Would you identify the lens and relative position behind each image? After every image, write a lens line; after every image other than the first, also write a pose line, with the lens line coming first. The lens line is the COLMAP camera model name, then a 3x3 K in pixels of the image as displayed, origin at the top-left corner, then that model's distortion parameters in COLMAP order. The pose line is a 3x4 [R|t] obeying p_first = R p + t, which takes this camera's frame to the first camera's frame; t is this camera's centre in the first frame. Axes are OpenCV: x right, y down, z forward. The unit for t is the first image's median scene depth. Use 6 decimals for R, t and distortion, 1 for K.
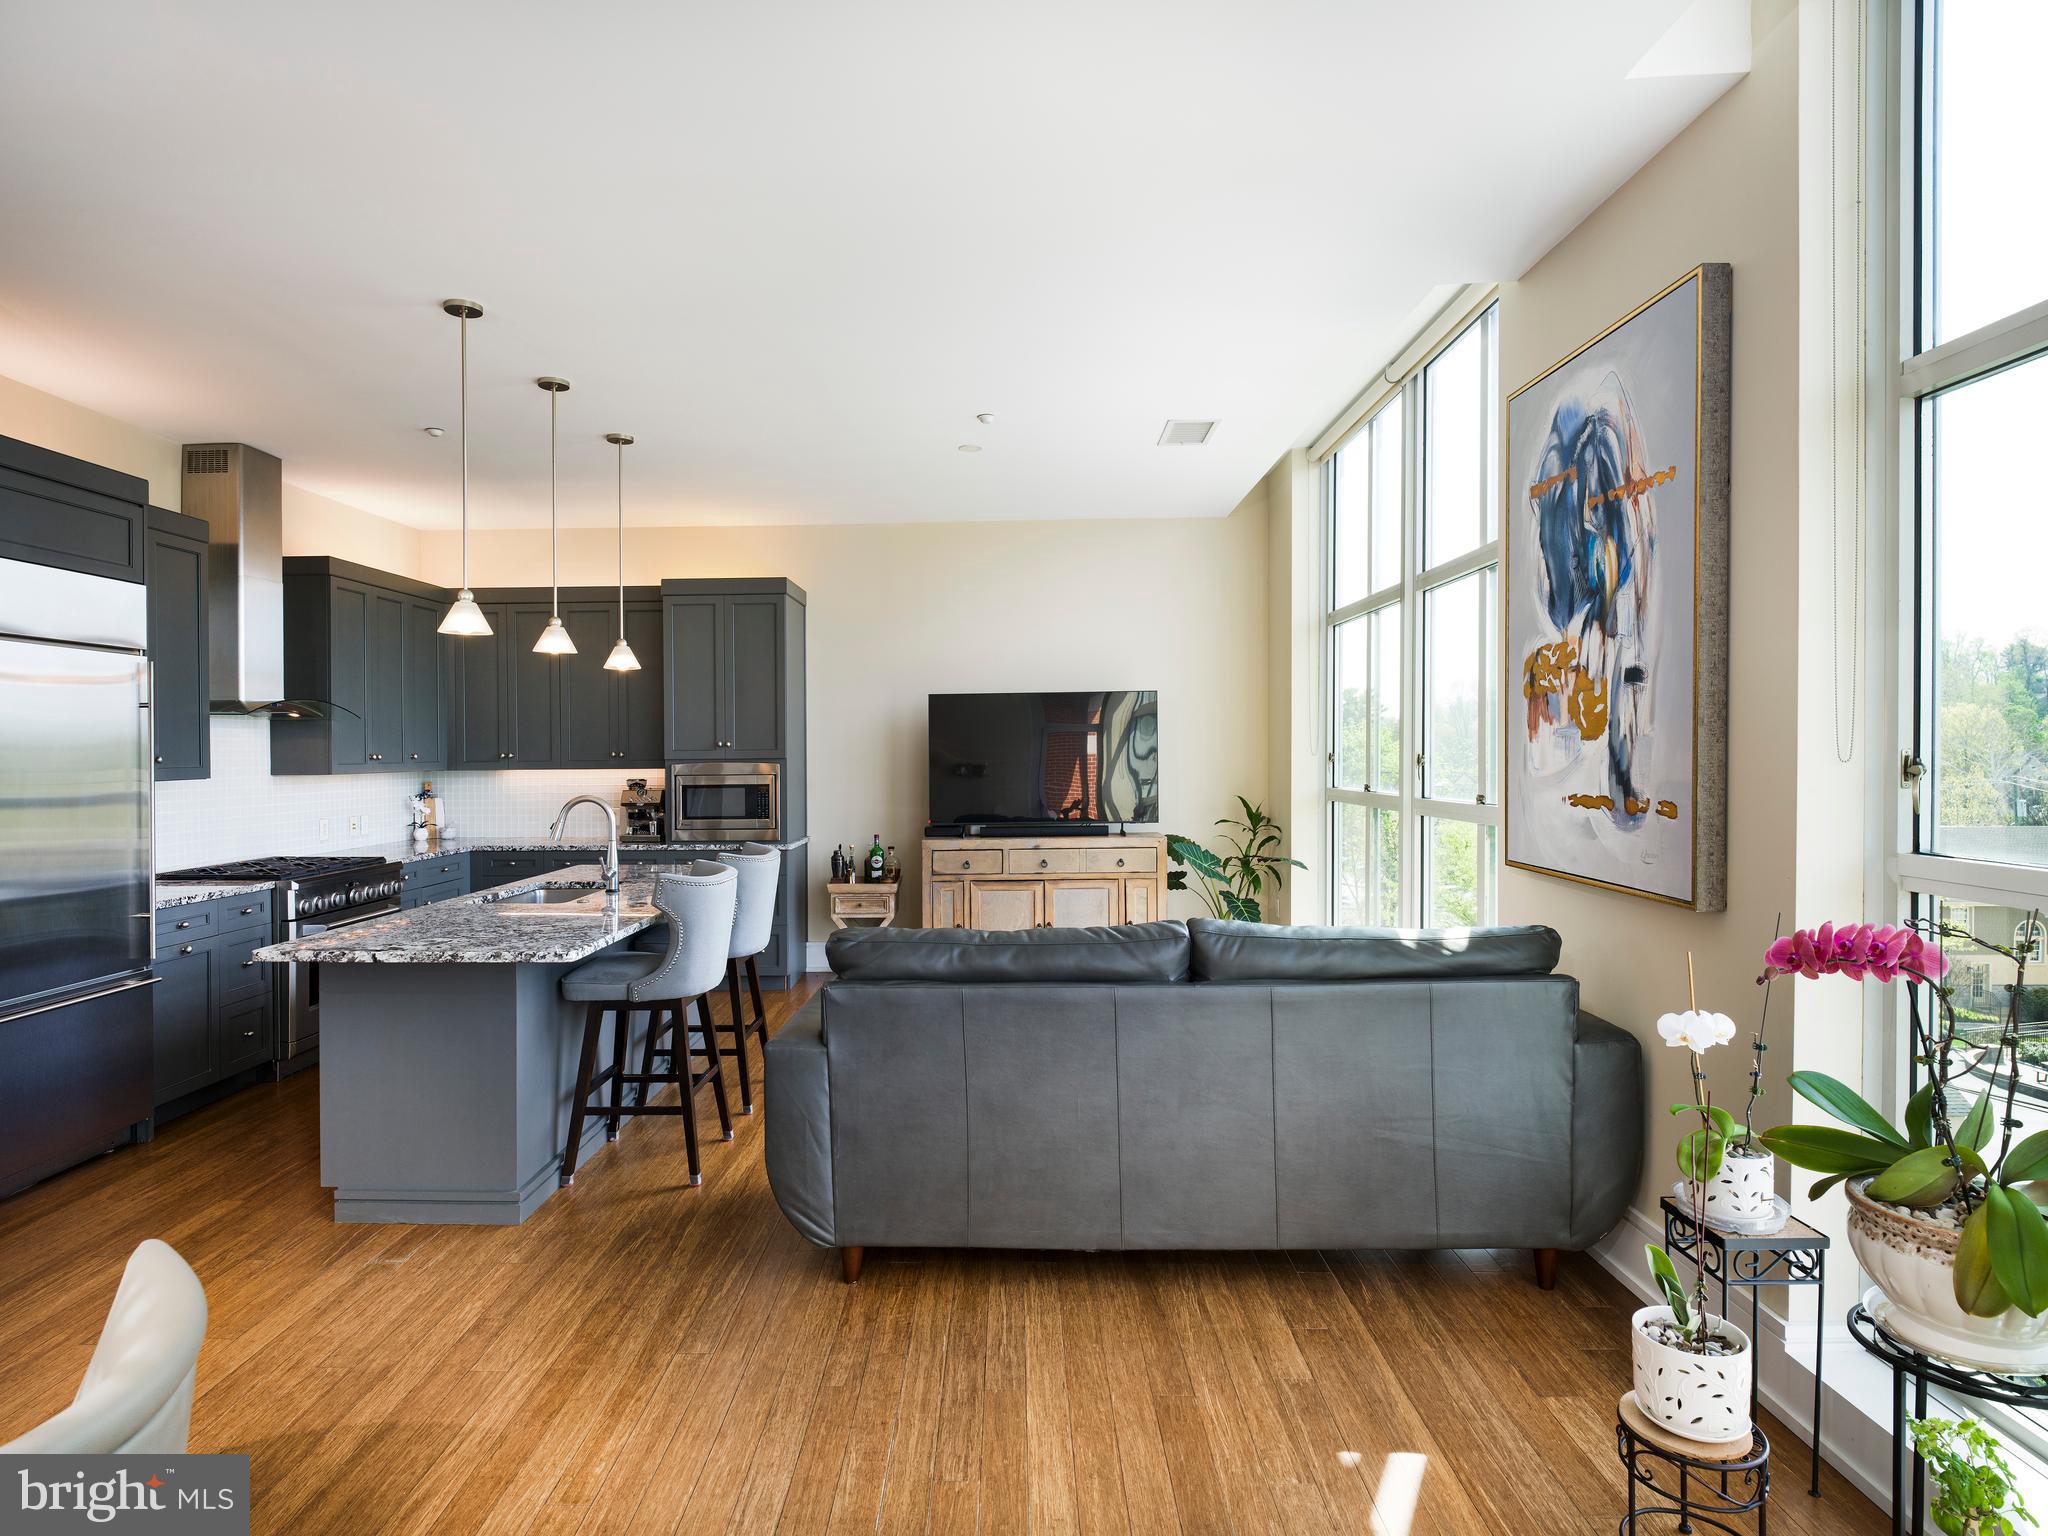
lens RADIAL K [[1060.2, 0, 936.4], [0, 1060.2, 754.8], [0, 0, 1]] dist [-0.002238, -0.000627]
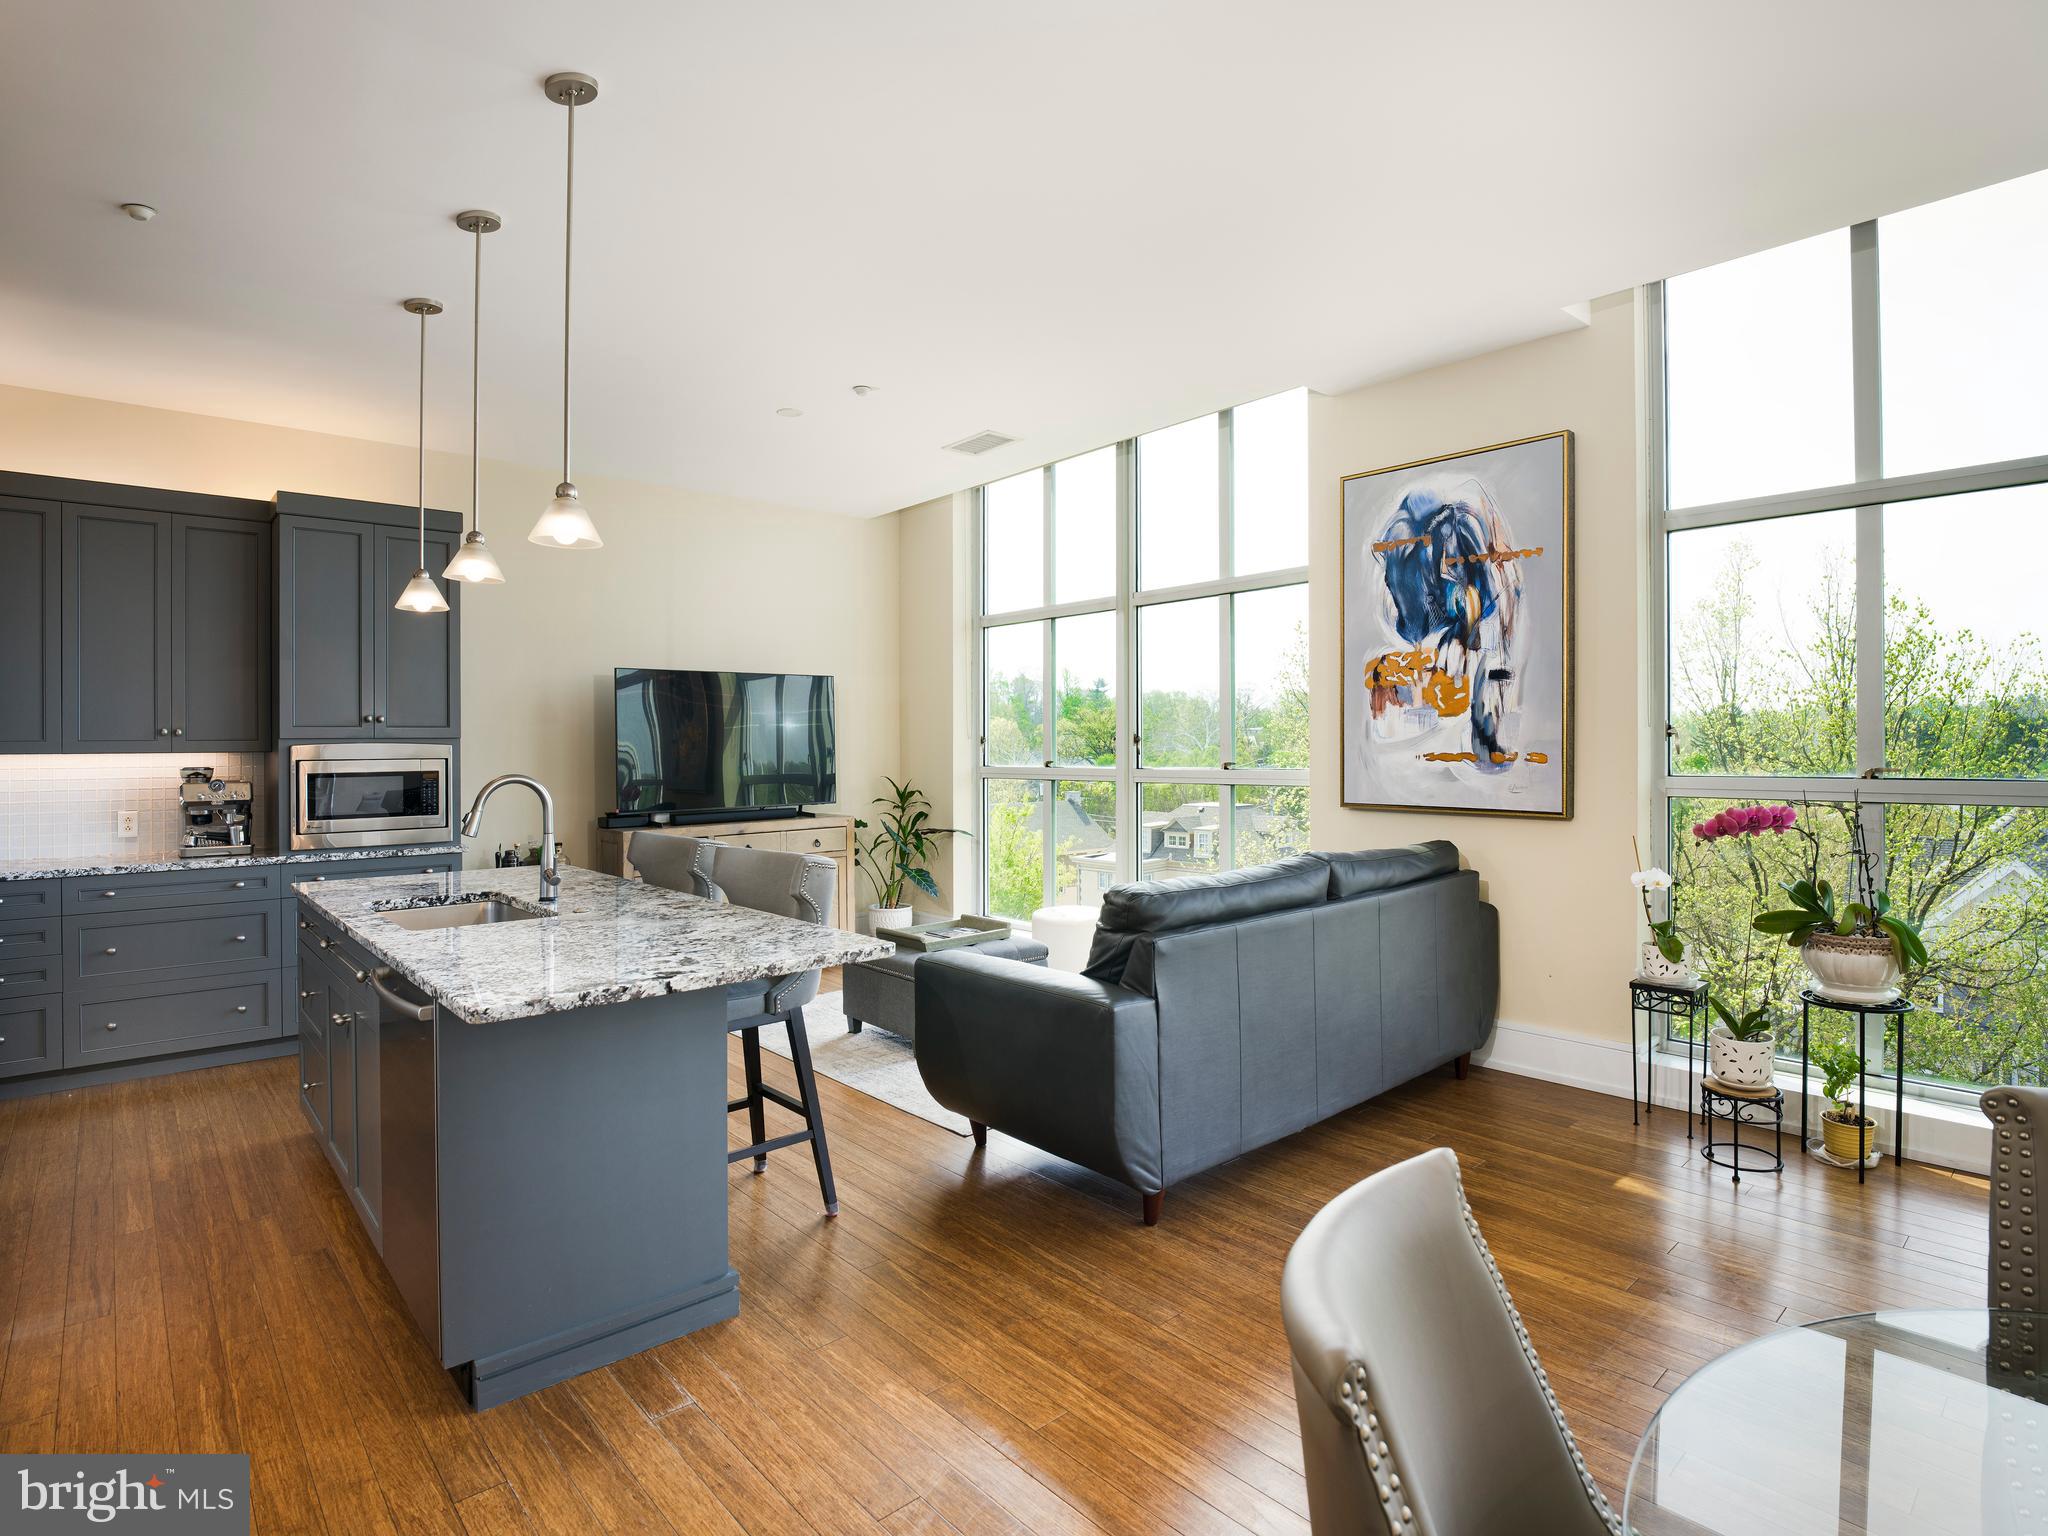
lens RADIAL K [[1043.4, 0, 971.3], [0, 1043.4, 742.5], [0, 0, 1]] dist [-0.029227, -0.000599]
pose [[0.736794, 0.004685, 0.676101, -0.592647], [0.003286, 0.999939, -0.010509, 0.024178], [-0.676109, 0.009964, 0.736734, 0.242886]]
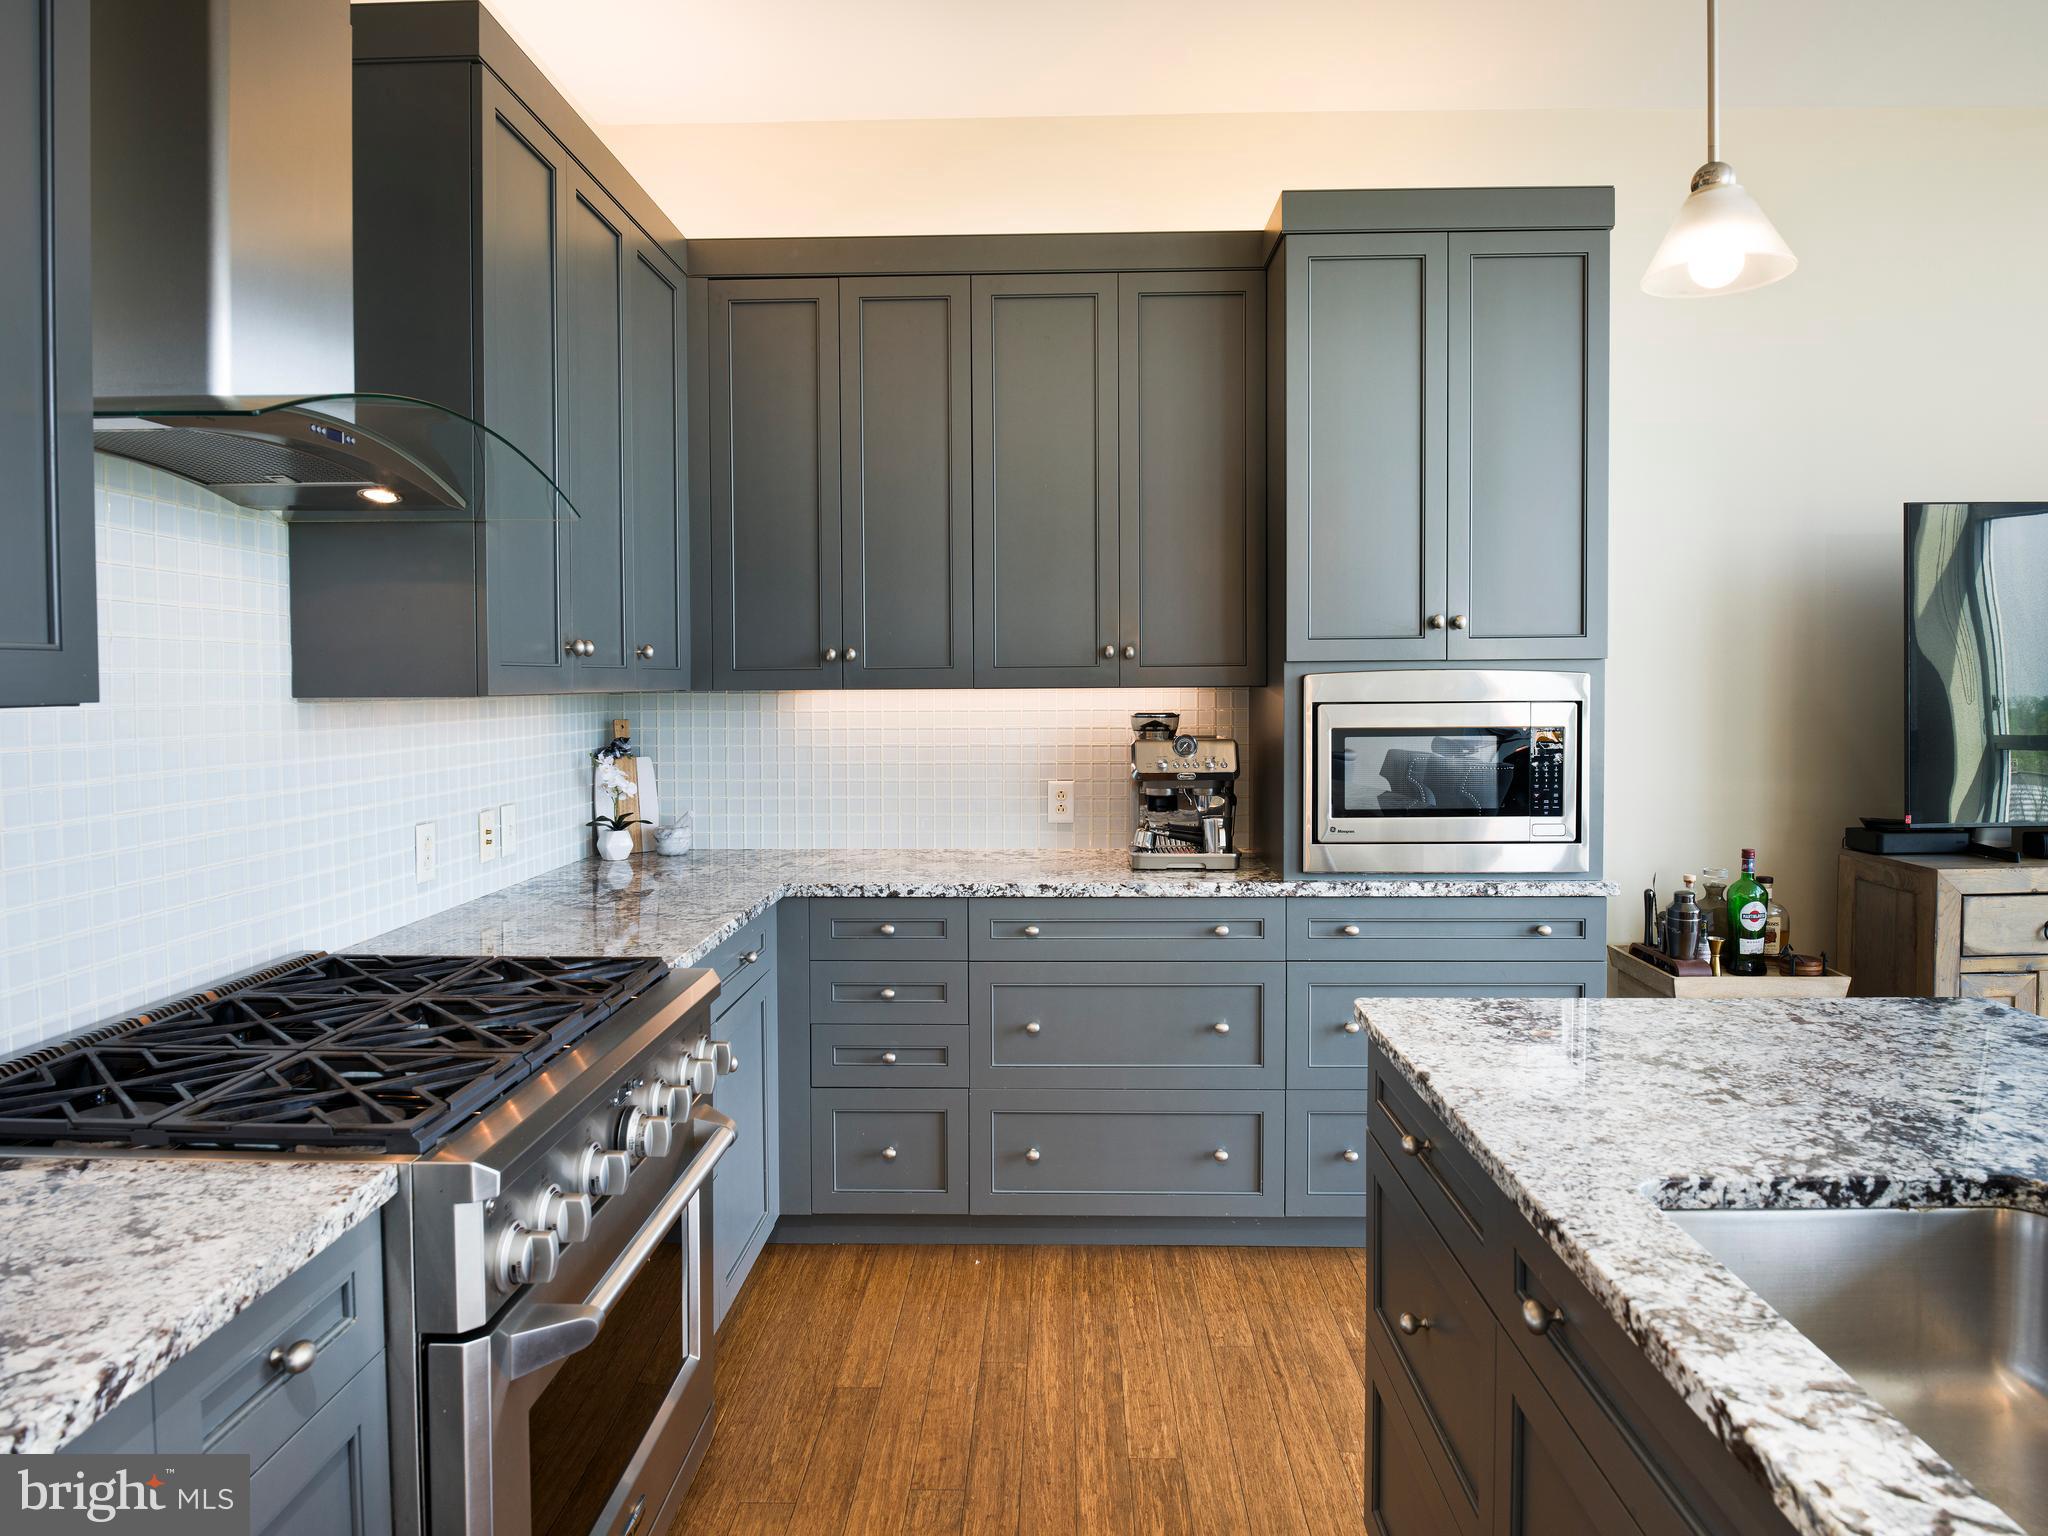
lens RADIAL K [[1321.5, 0, 1024.1], [0, 1321.5, 710.1], [0, 0, 1]] dist [-0.005134, -0.002678]
pose [[0.999885, 0.001801, 0.015061, -0.554674], [-0.002092, 0.999811, 0.019331, 0.019030], [-0.015023, -0.019360, 0.999700, 0.794900]]
